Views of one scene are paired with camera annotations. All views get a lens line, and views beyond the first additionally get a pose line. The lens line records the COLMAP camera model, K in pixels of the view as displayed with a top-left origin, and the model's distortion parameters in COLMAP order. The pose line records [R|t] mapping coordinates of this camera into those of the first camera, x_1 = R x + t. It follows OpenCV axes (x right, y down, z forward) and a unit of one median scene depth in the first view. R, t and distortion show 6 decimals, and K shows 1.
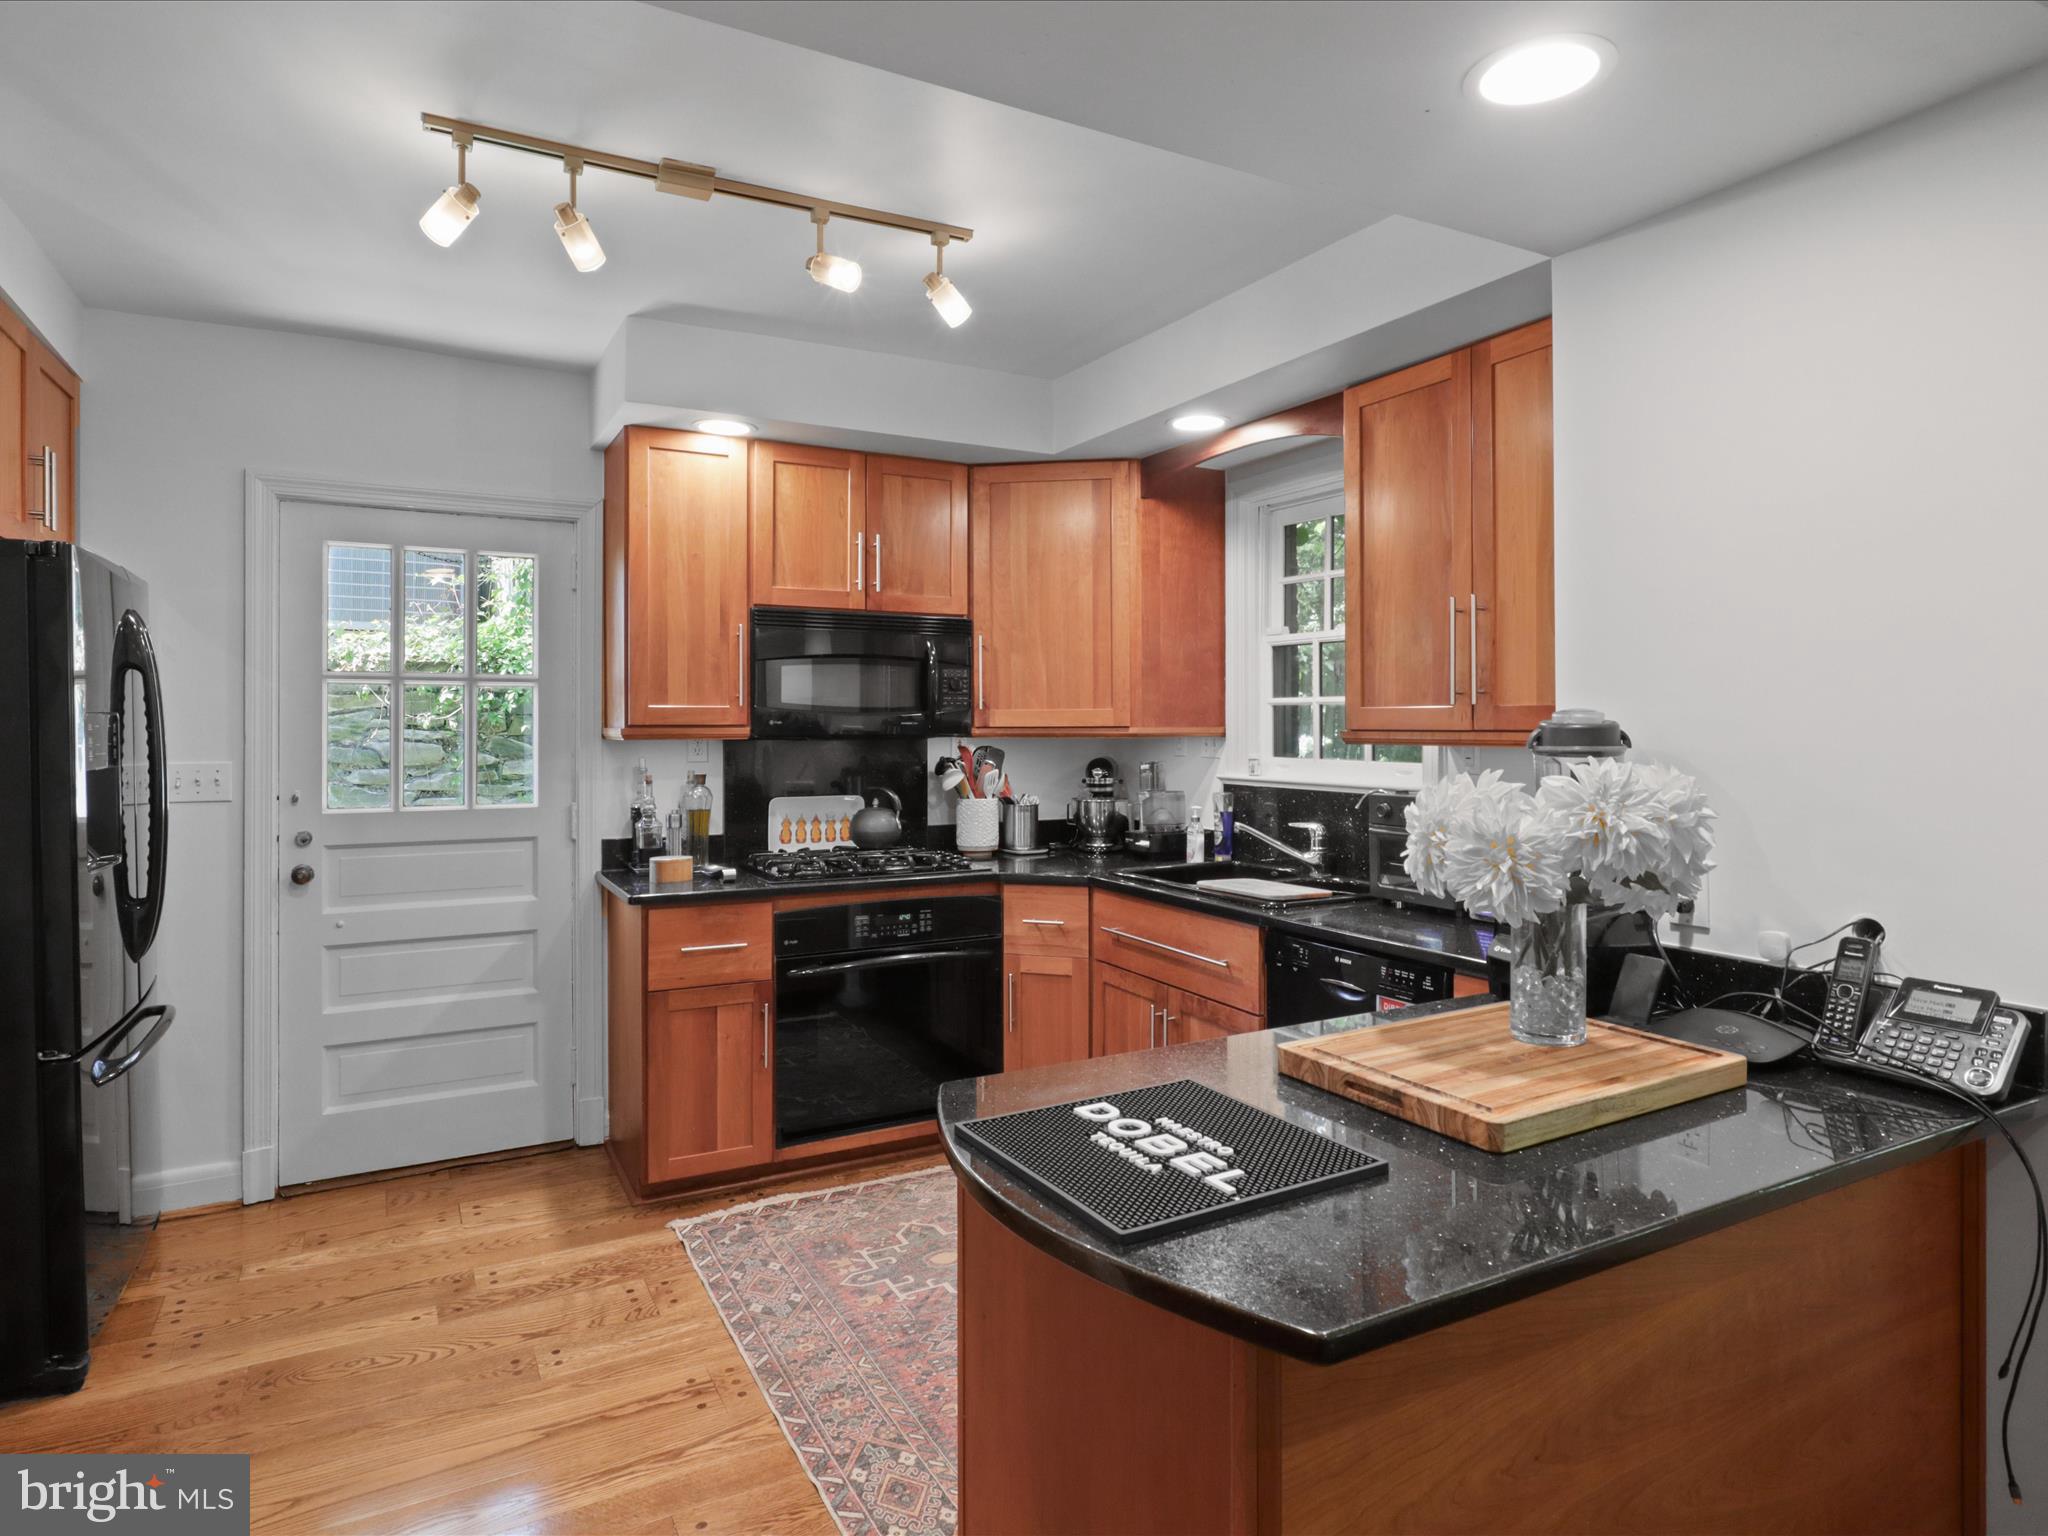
lens RADIAL K [[1159.4, 0, 1025.7], [0, 1159.4, 711.9], [0, 0, 1]] dist [-0.029654, 0.001400]
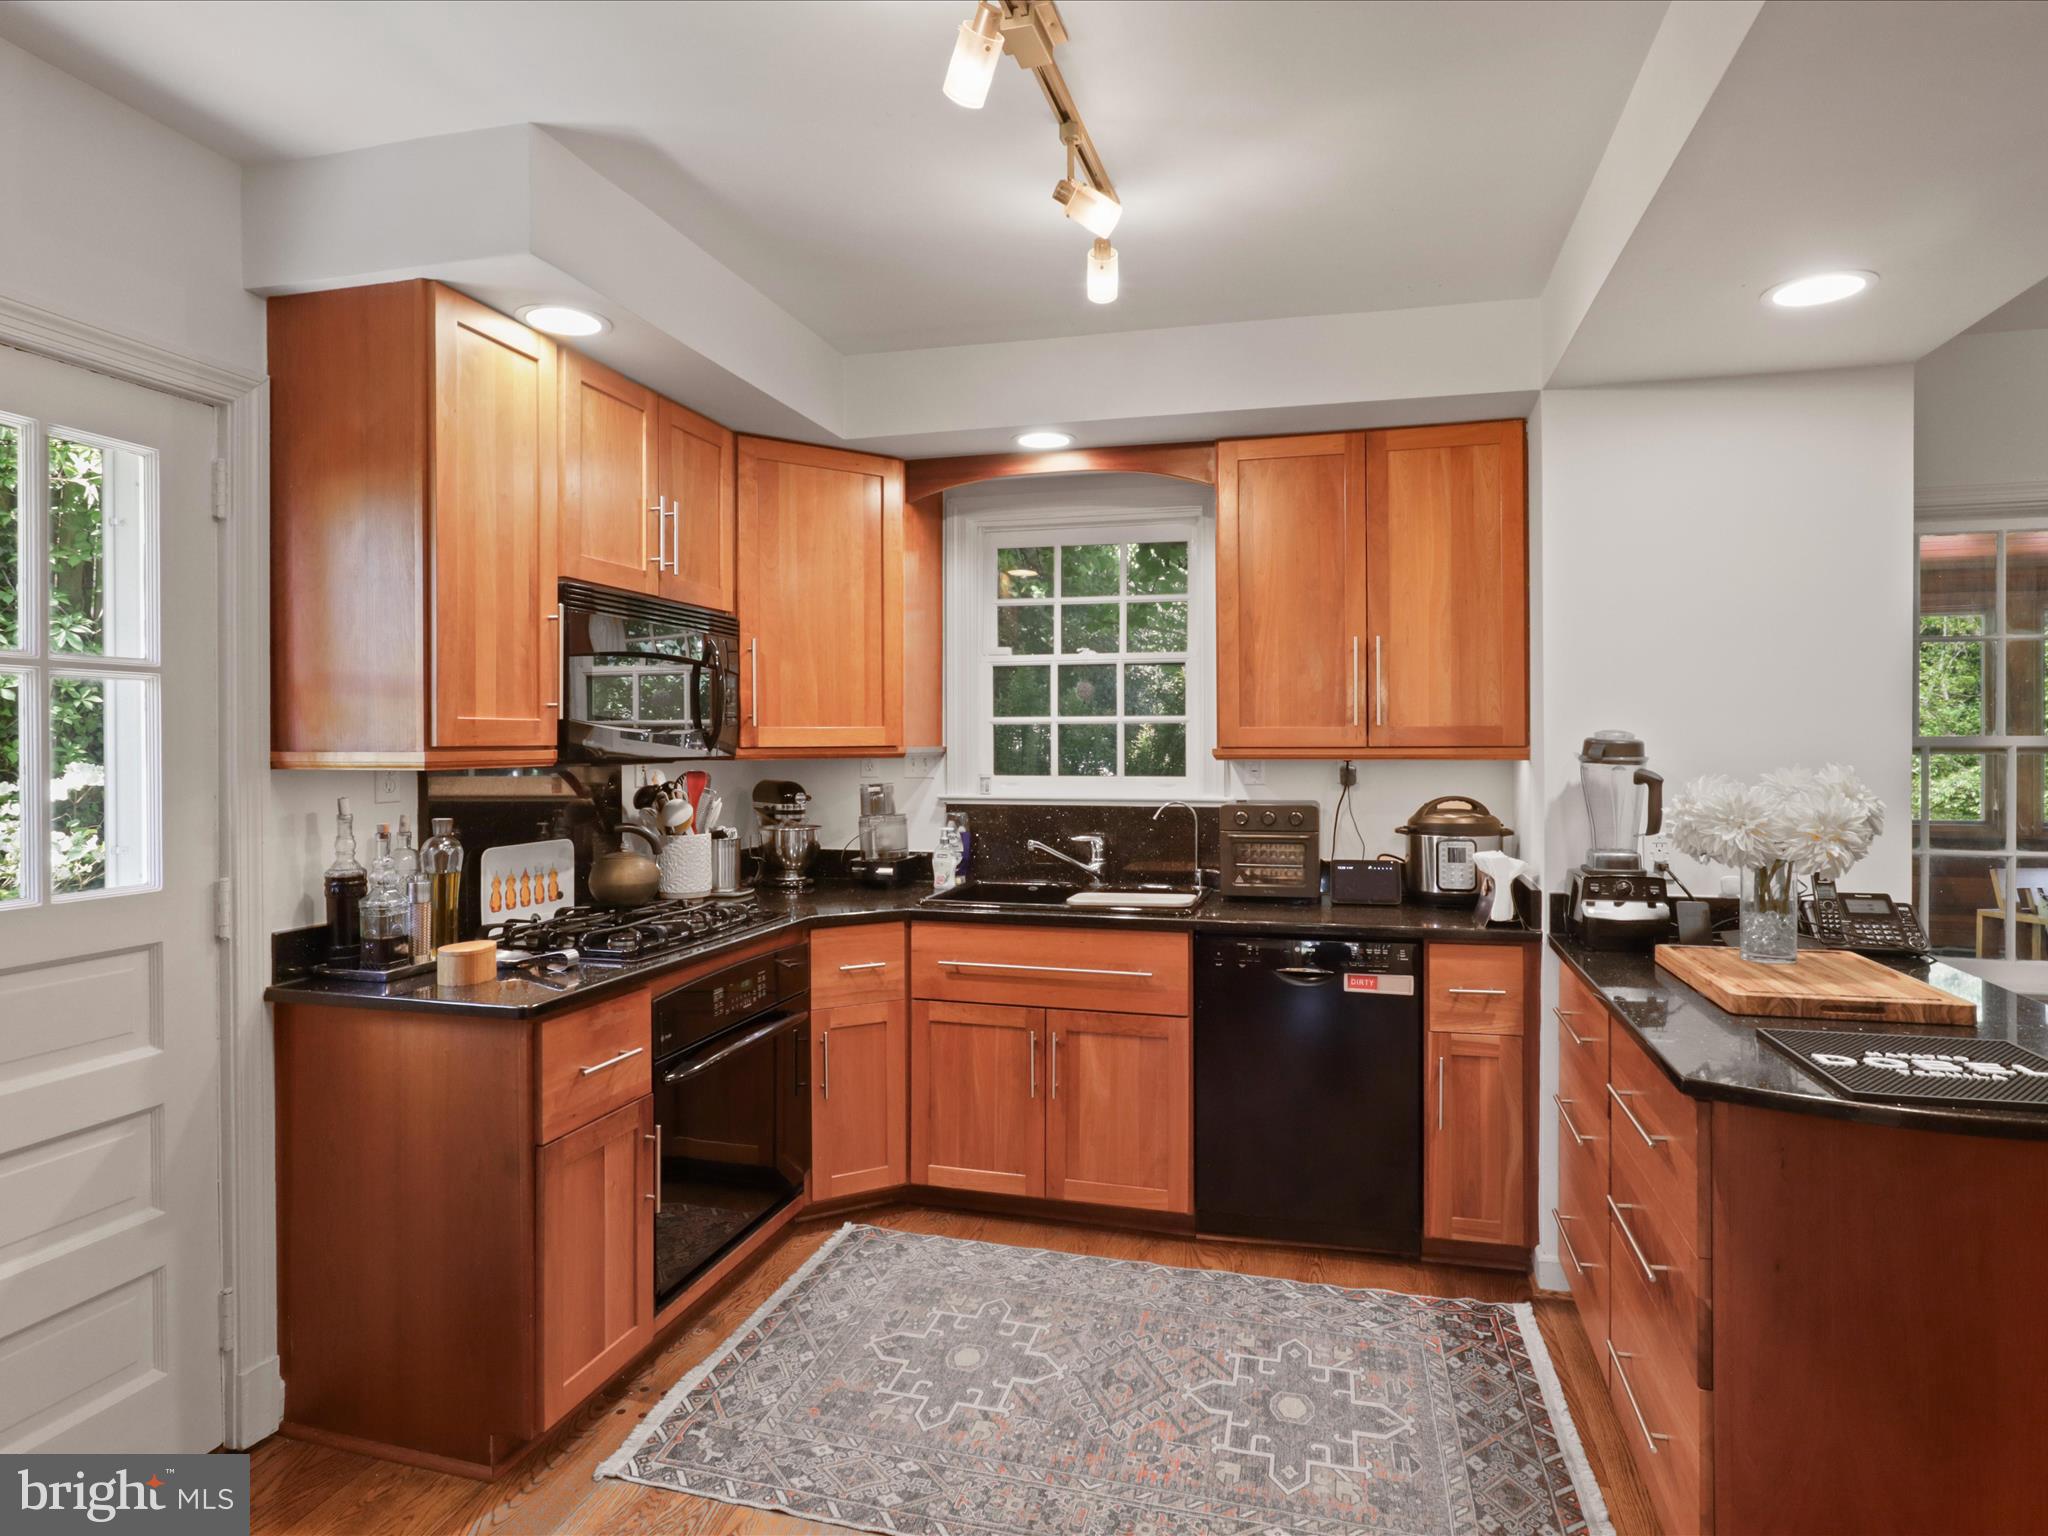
lens RADIAL K [[1159.3, 0, 1026.0], [0, 1159.3, 737.1], [0, 0, 1]] dist [-0.020798, 0.013197]
pose [[0.696168, 0.000926, 0.717878, -0.538398], [-0.004629, 0.999984, 0.003199, 0.002024], [-0.717864, -0.005550, 0.696162, 0.294252]]
